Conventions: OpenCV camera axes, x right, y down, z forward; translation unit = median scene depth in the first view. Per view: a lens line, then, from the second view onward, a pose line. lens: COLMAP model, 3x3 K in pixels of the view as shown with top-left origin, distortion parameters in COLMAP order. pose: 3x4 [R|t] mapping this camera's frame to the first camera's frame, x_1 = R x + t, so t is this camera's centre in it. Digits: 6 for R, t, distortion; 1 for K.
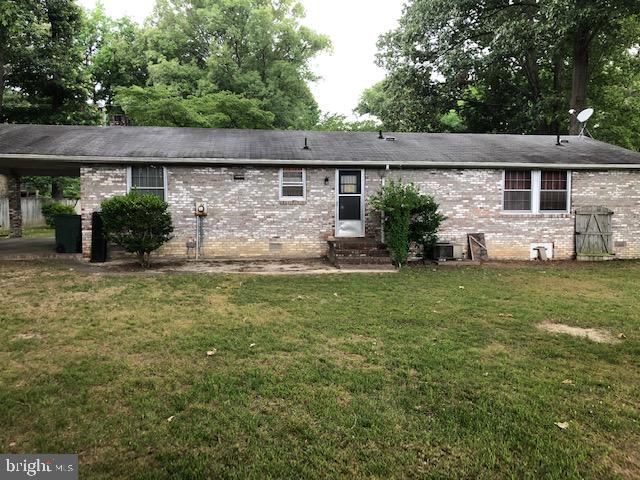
lens RADIAL K [[530.5, 0, 330.6], [0, 530.5, 235.1], [0, 0, 1]] dist [0.031510, -0.012347]
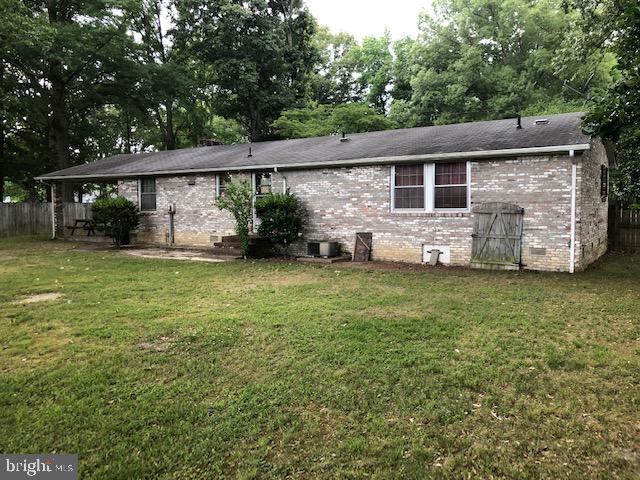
lens RADIAL K [[530.5, 0, 330.6], [0, 530.5, 235.1], [0, 0, 1]] dist [0.031510, -0.012347]
pose [[0.764354, 0.029893, -0.644104, 0.837831], [-0.019971, 0.999543, 0.022690, -0.018885], [0.644488, -0.004480, 0.764601, 0.217753]]
